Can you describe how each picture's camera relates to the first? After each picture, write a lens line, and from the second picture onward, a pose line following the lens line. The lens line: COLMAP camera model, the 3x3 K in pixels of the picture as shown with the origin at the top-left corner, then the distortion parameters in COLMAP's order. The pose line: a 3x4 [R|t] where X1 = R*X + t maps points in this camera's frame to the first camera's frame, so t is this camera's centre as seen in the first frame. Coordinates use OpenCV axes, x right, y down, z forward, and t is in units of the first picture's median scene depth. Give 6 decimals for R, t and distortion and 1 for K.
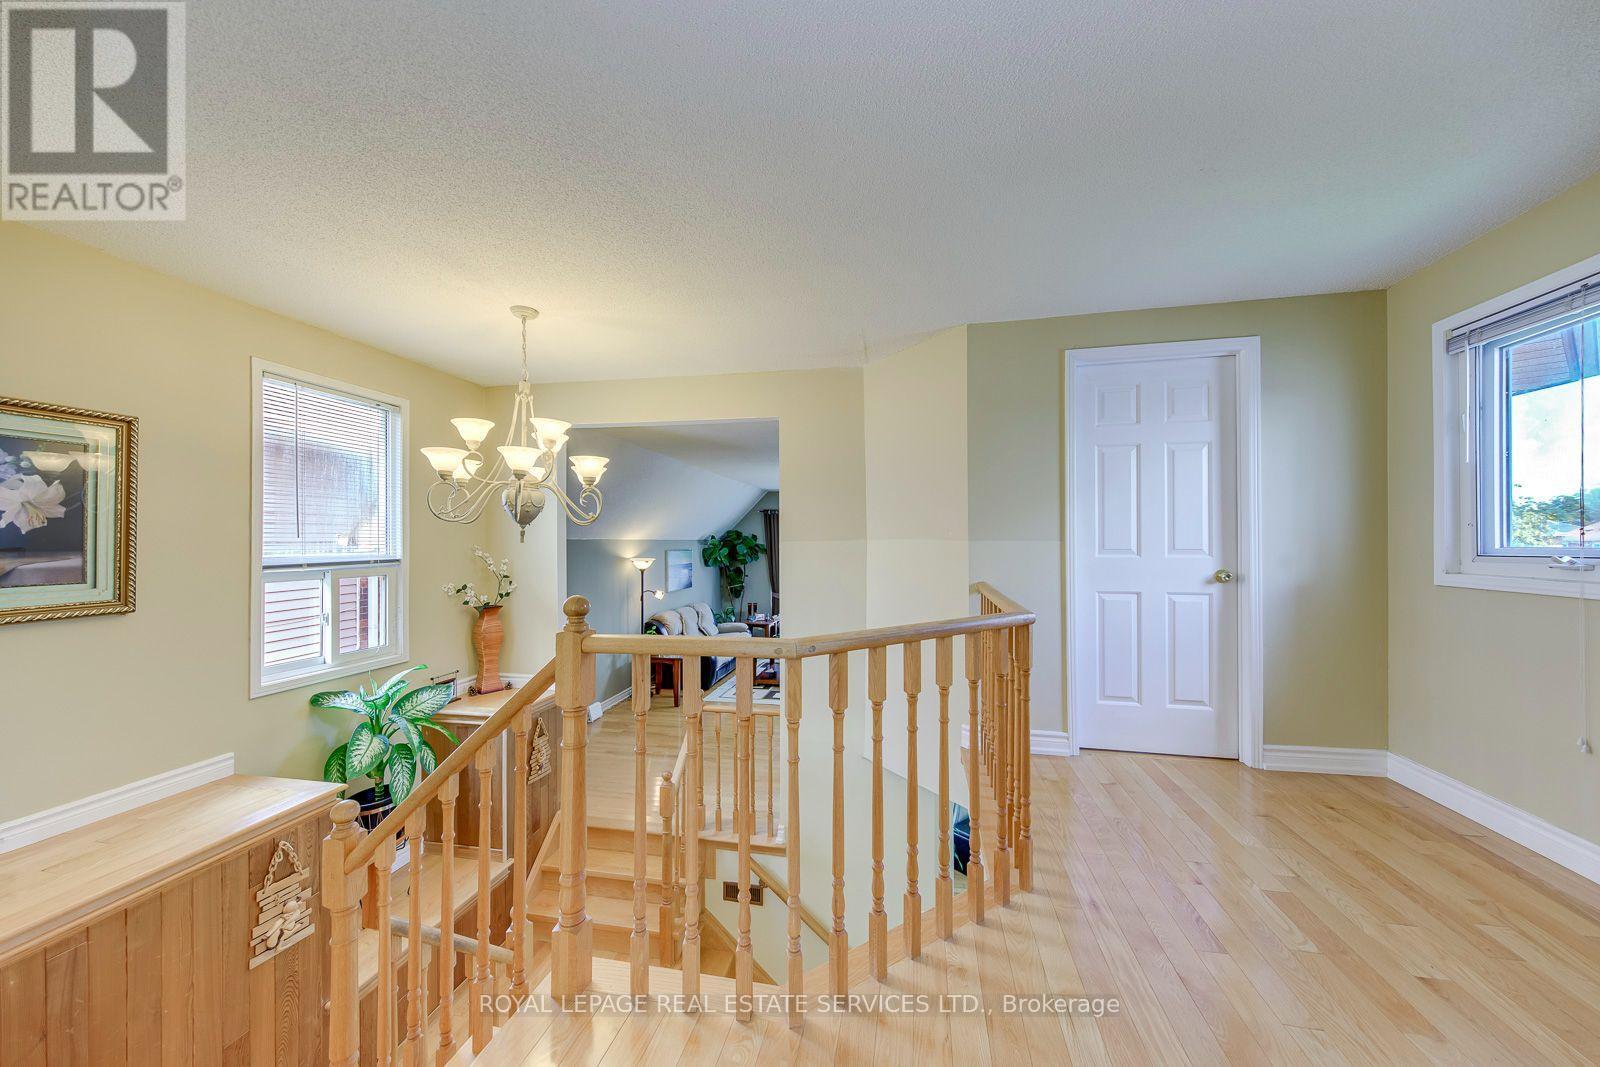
lens RADIAL K [[573.9, 0, 802.5], [0, 573.9, 539.2], [0, 0, 1]] dist [0.000530, 0.000022]
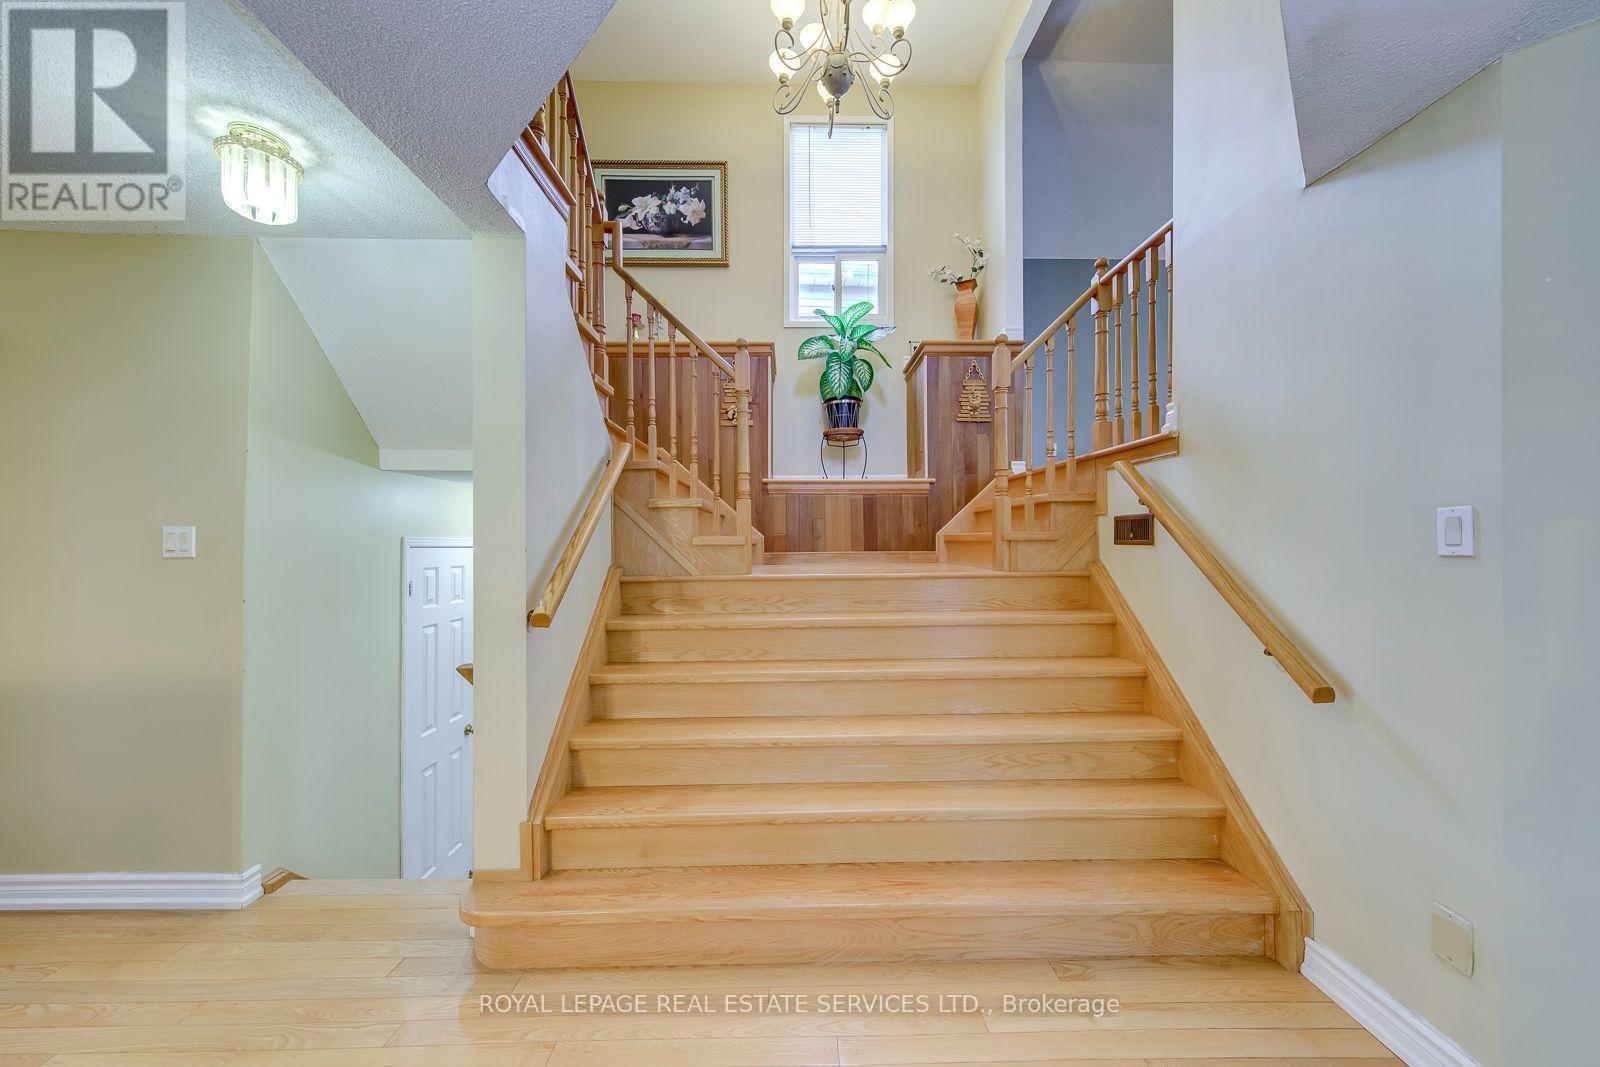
lens RADIAL K [[573.9, 0, 802.5], [0, 573.9, 539.2], [0, 0, 1]] dist [0.000530, 0.000022]
pose [[0.227218, -0.004271, -0.973835, 0.549985], [0.000679, 0.999991, -0.004227, 0.783604], [0.973844, 0.000299, 0.227219, 0.610987]]
